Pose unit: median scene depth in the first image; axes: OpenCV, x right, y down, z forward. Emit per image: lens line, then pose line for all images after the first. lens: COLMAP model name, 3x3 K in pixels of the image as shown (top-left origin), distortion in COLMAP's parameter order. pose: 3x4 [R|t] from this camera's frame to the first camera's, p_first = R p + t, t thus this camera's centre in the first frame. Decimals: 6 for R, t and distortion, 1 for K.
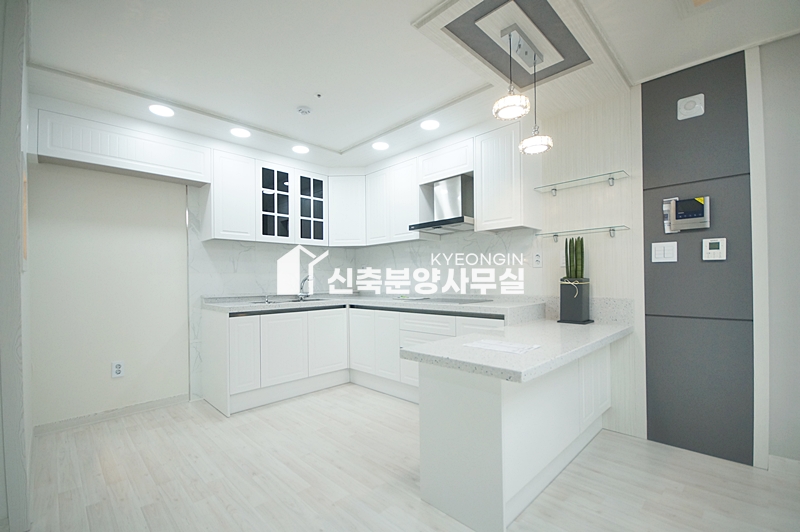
lens RADIAL K [[349.9, 0, 397.0], [0, 349.9, 277.3], [0, 0, 1]] dist [0.016092, -0.016104]
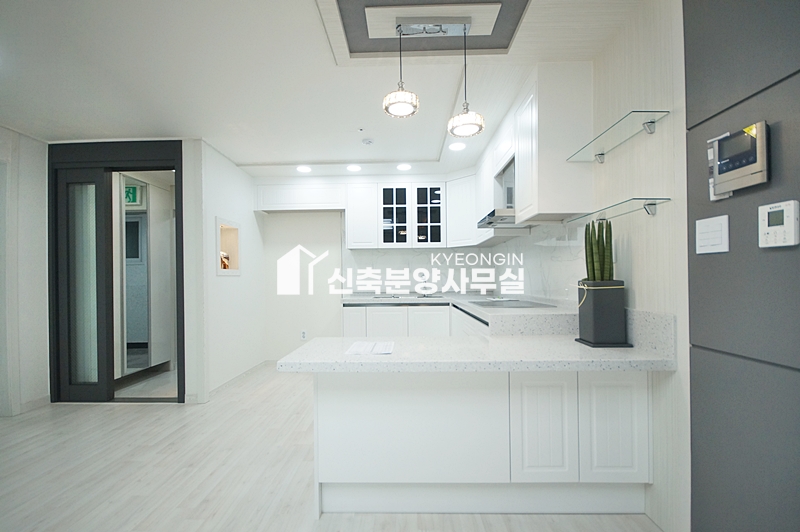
lens RADIAL K [[349.9, 0, 397.0], [0, 349.9, 277.3], [0, 0, 1]] dist [0.016092, -0.016104]
pose [[0.694783, 0.001552, -0.719218, 0.675400], [0.005968, 0.999951, 0.007923, -0.010553], [0.719195, -0.009797, 0.694739, 0.212104]]
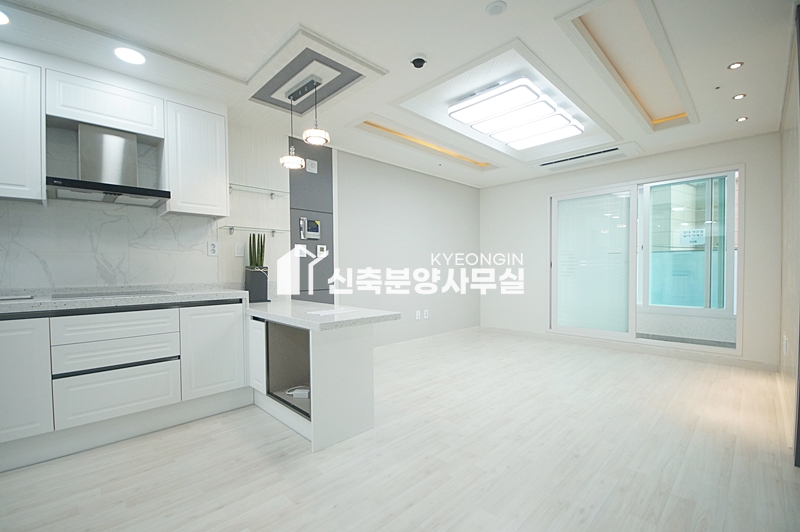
lens RADIAL K [[349.9, 0, 397.0], [0, 349.9, 277.3], [0, 0, 1]] dist [0.016092, -0.016104]
pose [[0.008310, -0.009532, 0.999920, -0.683143], [0.003164, 0.999950, 0.009506, 0.029108], [-0.999960, 0.003084, 0.008340, 0.456001]]
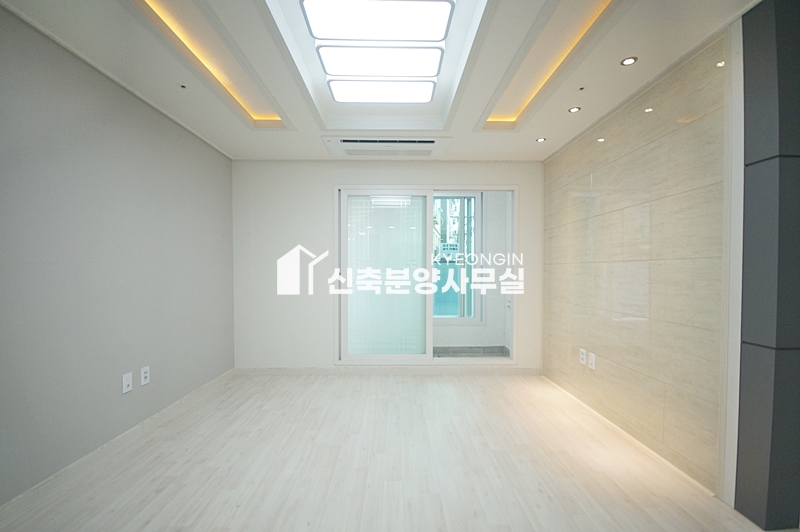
lens RADIAL K [[347.4, 0, 403.3], [0, 347.4, 279.6], [0, 0, 1]] dist [-0.014892, -0.006865]
pose [[-0.724866, -0.003465, 0.688881, 0.020410], [0.005629, 0.999924, 0.010952, -0.021861], [-0.688866, 0.011817, -0.724792, 0.505276]]
